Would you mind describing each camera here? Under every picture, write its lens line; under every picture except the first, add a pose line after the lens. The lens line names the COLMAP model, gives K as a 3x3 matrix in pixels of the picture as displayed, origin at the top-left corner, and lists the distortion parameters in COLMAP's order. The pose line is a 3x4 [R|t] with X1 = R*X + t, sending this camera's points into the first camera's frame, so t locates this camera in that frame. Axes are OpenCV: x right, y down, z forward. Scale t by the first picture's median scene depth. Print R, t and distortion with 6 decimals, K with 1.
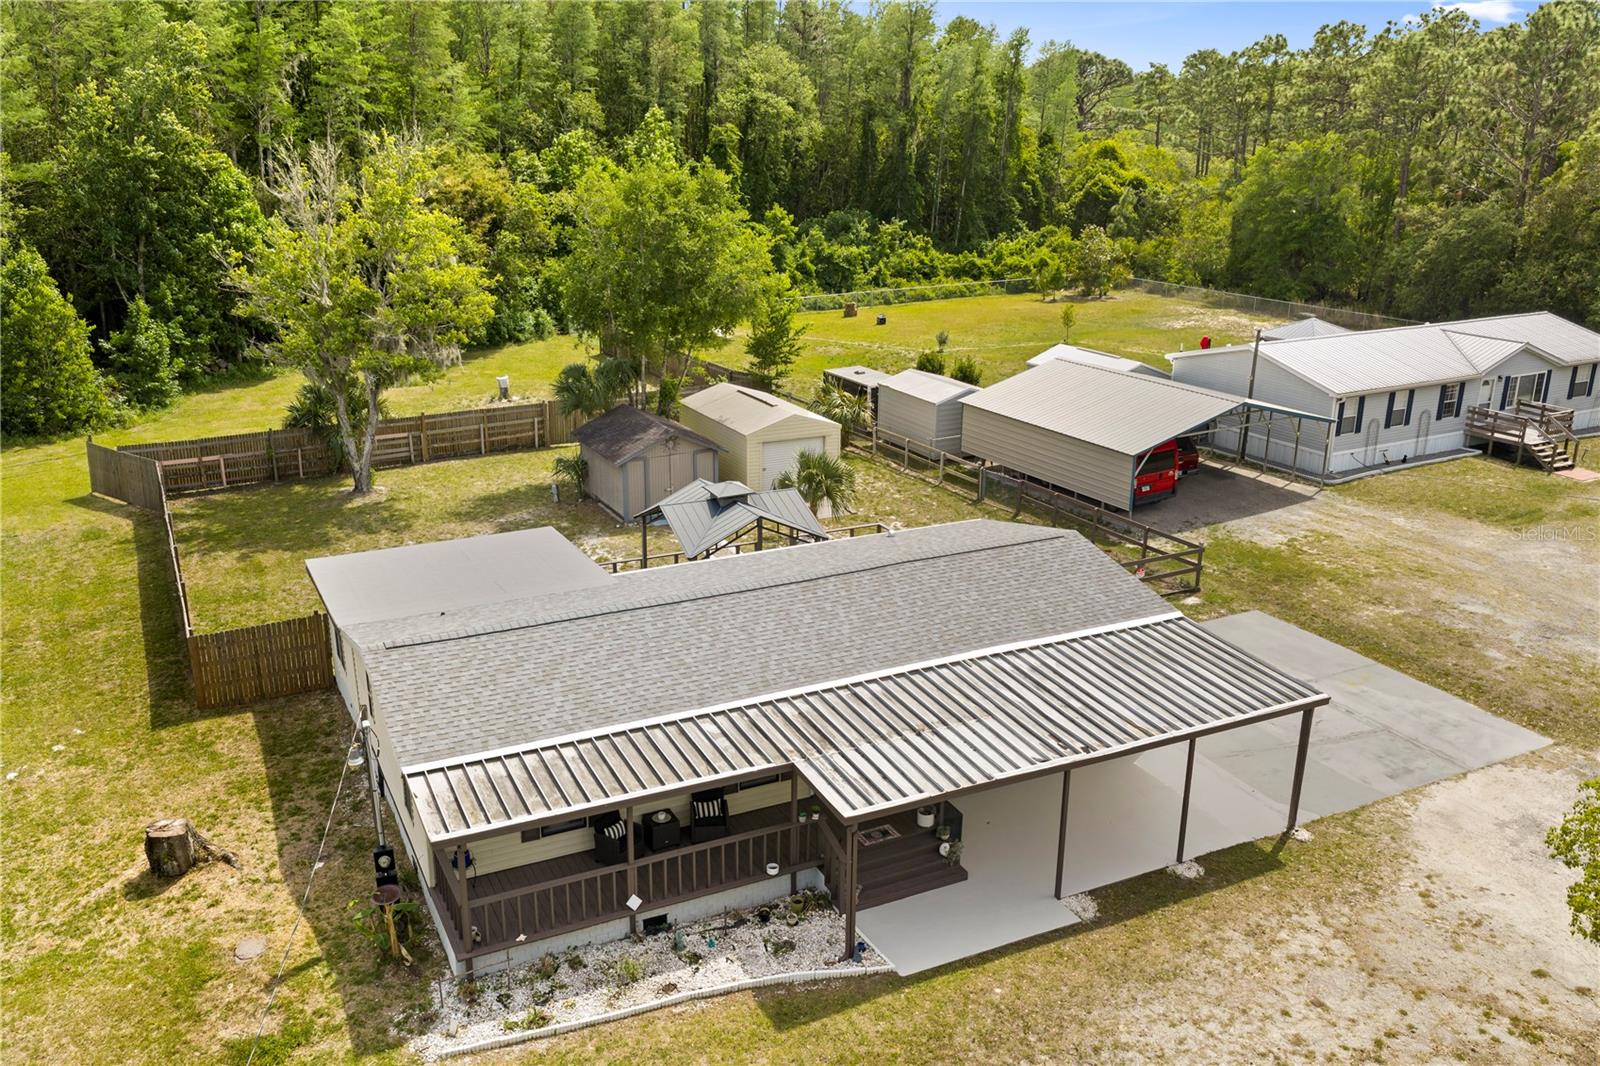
lens RADIAL K [[1323.3, 0, 803.4], [0, 1323.3, 536.4], [0, 0, 1]] dist [0.009910, -0.021994]
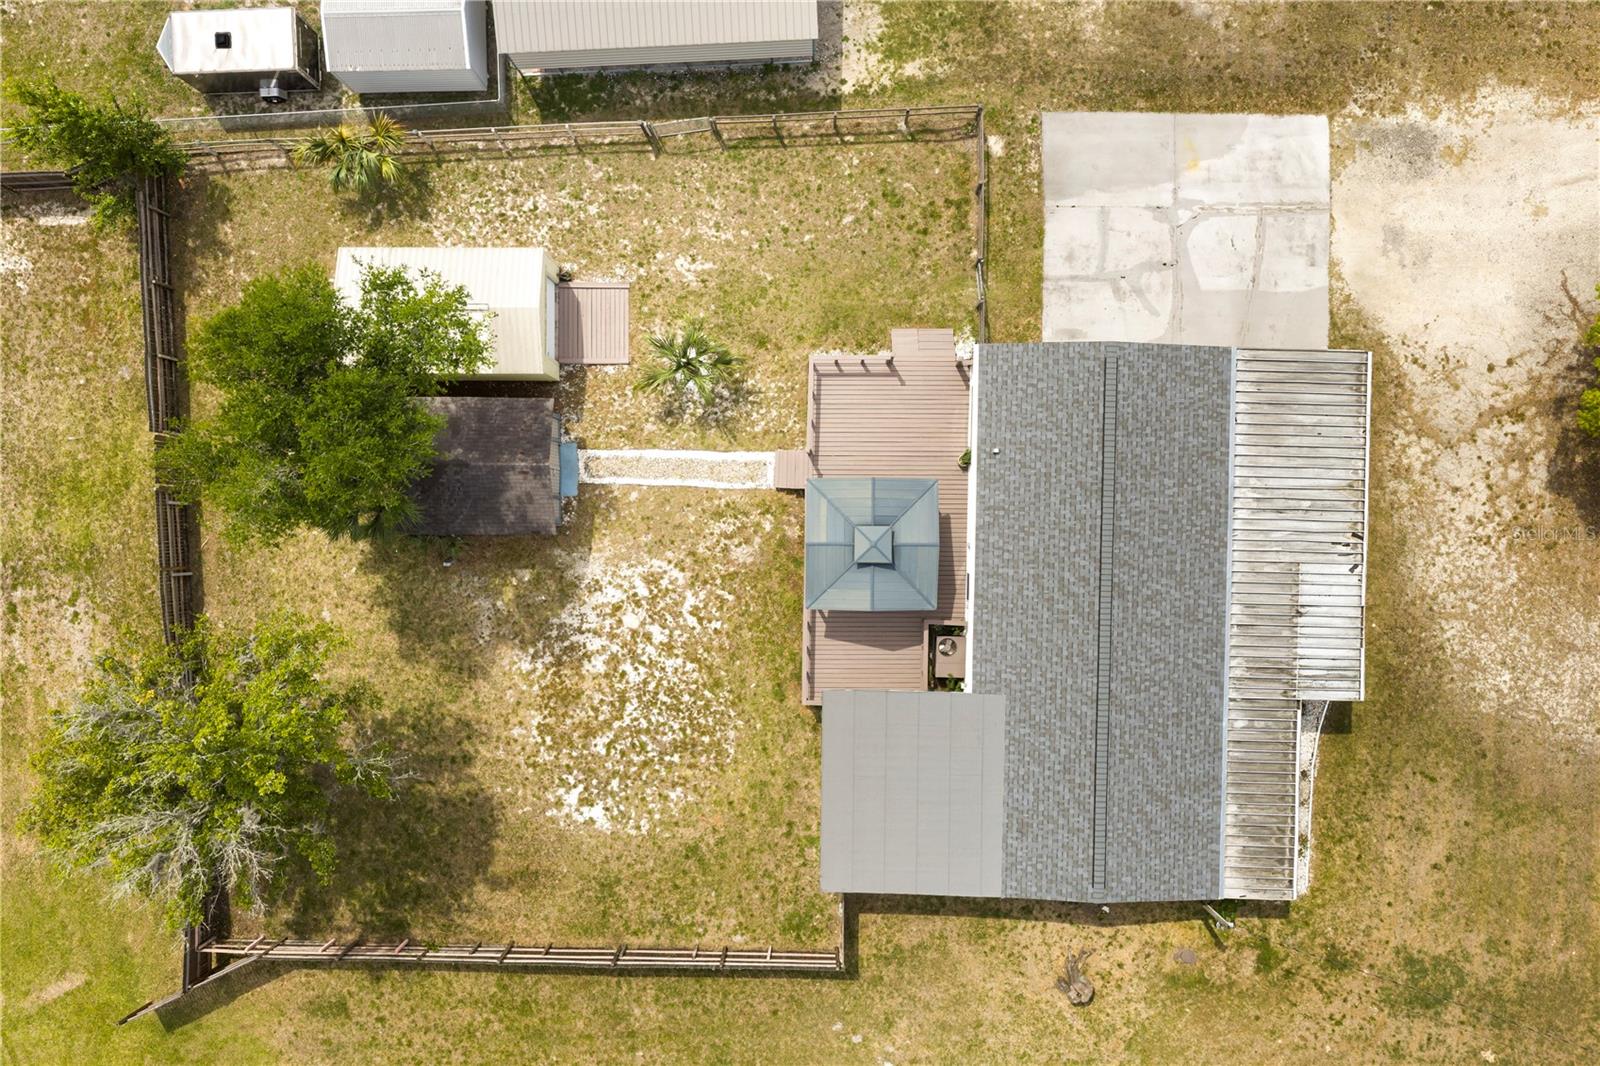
lens RADIAL K [[1323.3, 0, 803.4], [0, 1323.3, 536.4], [0, 0, 1]] dist [0.009910, -0.021994]
pose [[0.461504, -0.886836, -0.023142, -0.046293], [0.294238, 0.128406, 0.947067, -0.990047], [-0.836922, -0.443884, 0.320201, 0.619785]]
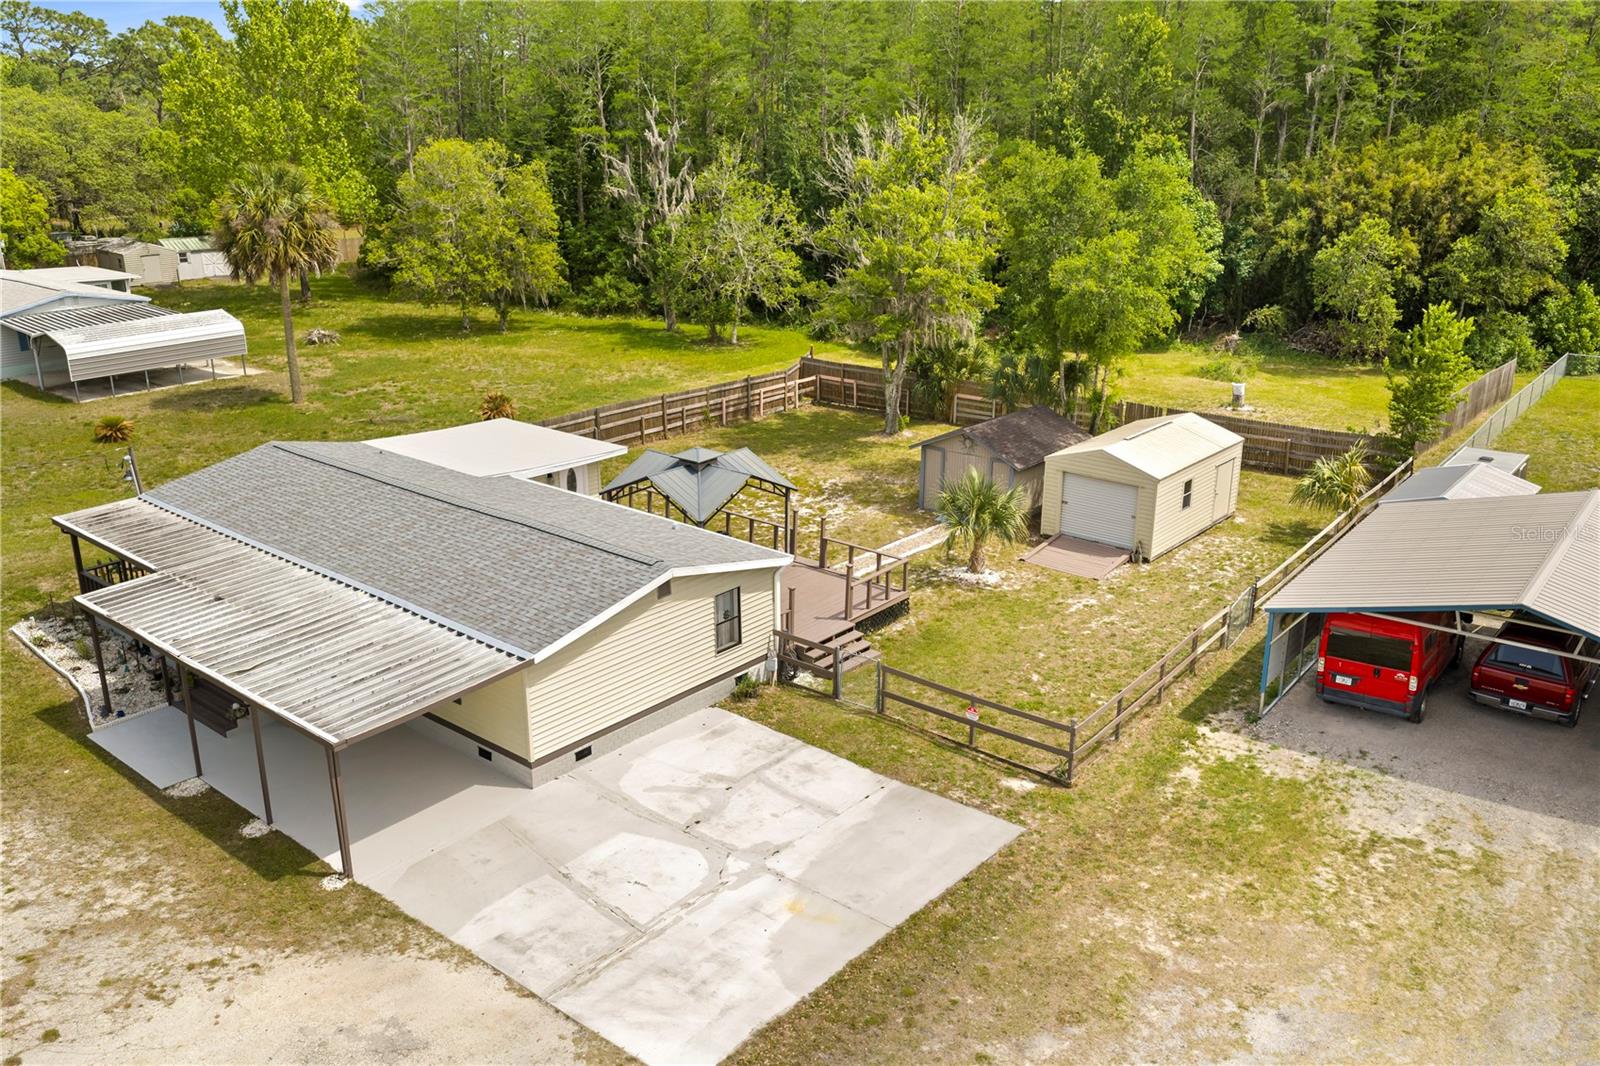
lens RADIAL K [[1323.3, 0, 803.4], [0, 1323.3, 536.4], [0, 0, 1]] dist [0.009910, -0.021994]
pose [[0.392145, 0.286384, -0.874189, 0.808684], [-0.282433, 0.941889, 0.181868, -0.167807], [0.875473, 0.175582, 0.450242, 0.547813]]
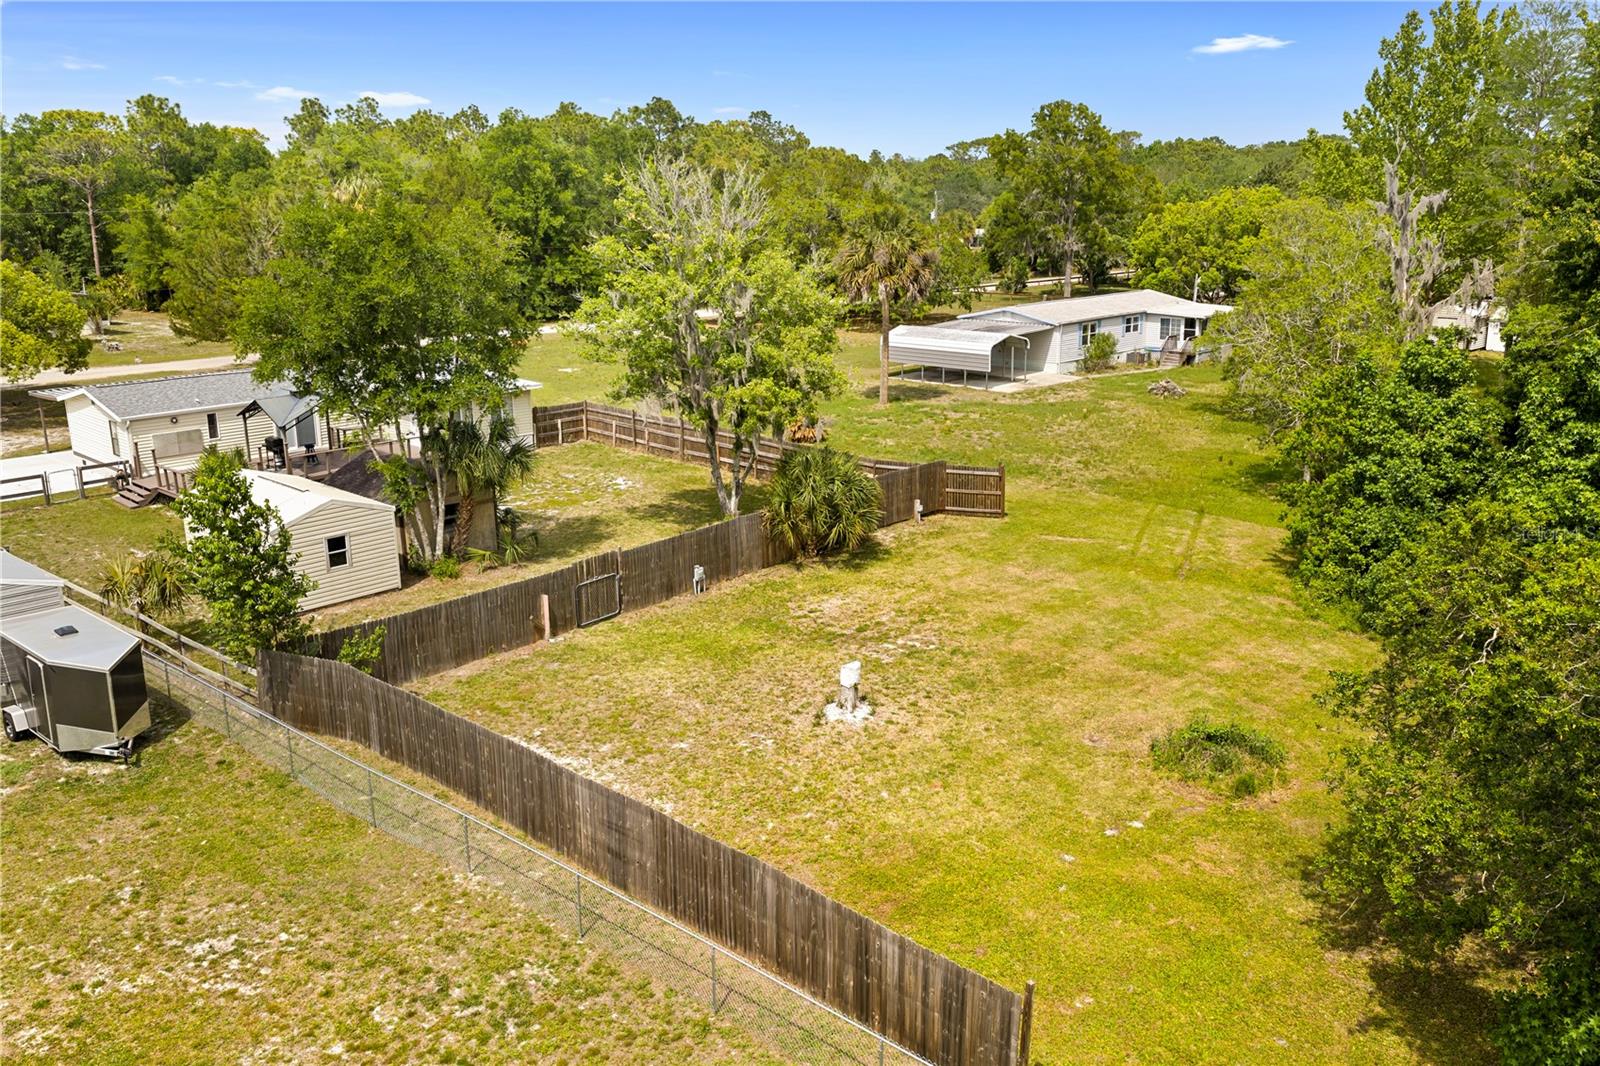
lens RADIAL K [[1323.3, 0, 803.4], [0, 1323.3, 536.4], [0, 0, 1]] dist [0.009910, -0.021994]
pose [[-0.947790, 0.087054, -0.306782, -0.108239], [-0.095709, 0.840015, 0.534054, -0.681679], [0.304193, 0.535533, -0.787827, 2.209927]]
